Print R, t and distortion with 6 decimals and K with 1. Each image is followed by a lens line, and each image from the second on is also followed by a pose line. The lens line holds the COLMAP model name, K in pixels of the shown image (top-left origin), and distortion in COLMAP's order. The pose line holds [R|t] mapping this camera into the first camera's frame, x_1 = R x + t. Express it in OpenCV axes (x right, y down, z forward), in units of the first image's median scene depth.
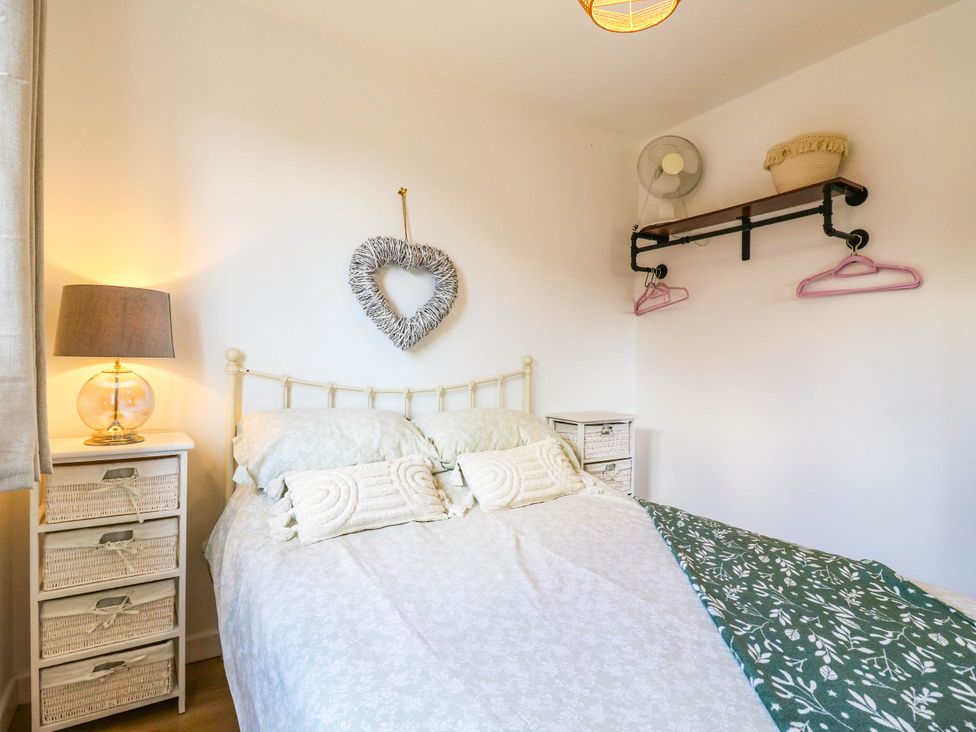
lens RADIAL K [[514.0, 0, 488.1], [0, 514.0, 358.5], [0, 0, 1]] dist [0.000837, -0.013873]
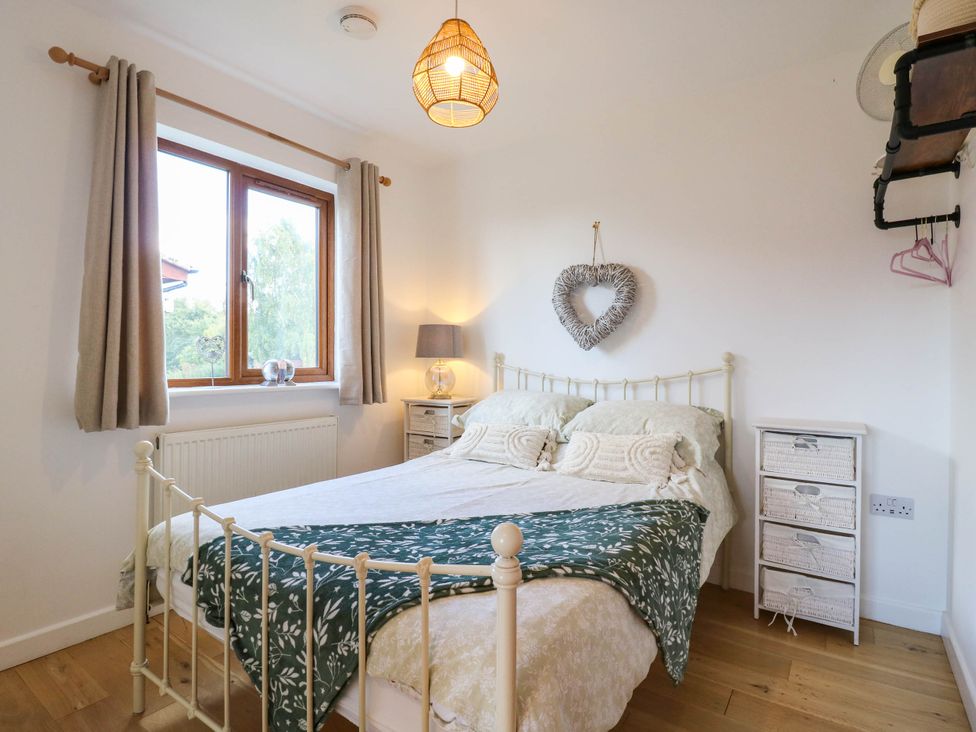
lens RADIAL K [[501.3, 0, 484.8], [0, 501.3, 358.0], [0, 0, 1]] dist [-0.000408, -0.012283]
pose [[0.383429, -0.014119, -0.923462, 1.076453], [0.003668, 0.999899, -0.013765, 0.023942], [0.923563, 0.001891, 0.383442, 0.341926]]
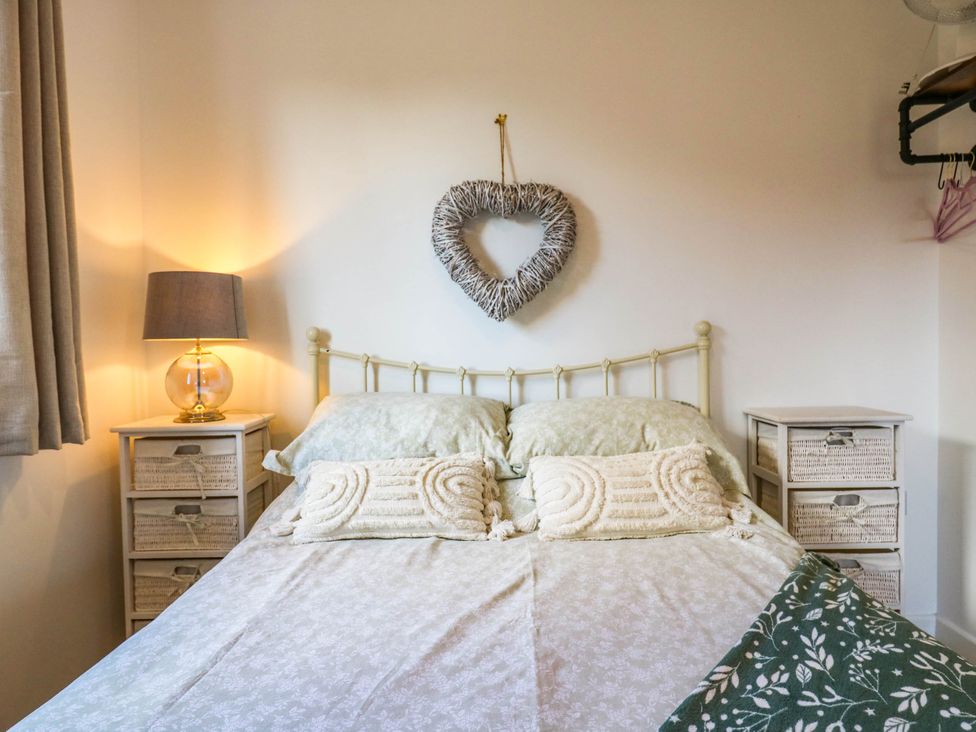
lens RADIAL K [[599.8, 0, 485.7], [0, 599.8, 355.9], [0, 0, 1]] dist [0.006480, -0.013643]
pose [[0.831478, -0.020396, -0.555184, 0.394222], [0.032529, 0.999399, 0.012002, 0.030804], [0.554605, -0.028039, 0.831641, 0.266617]]
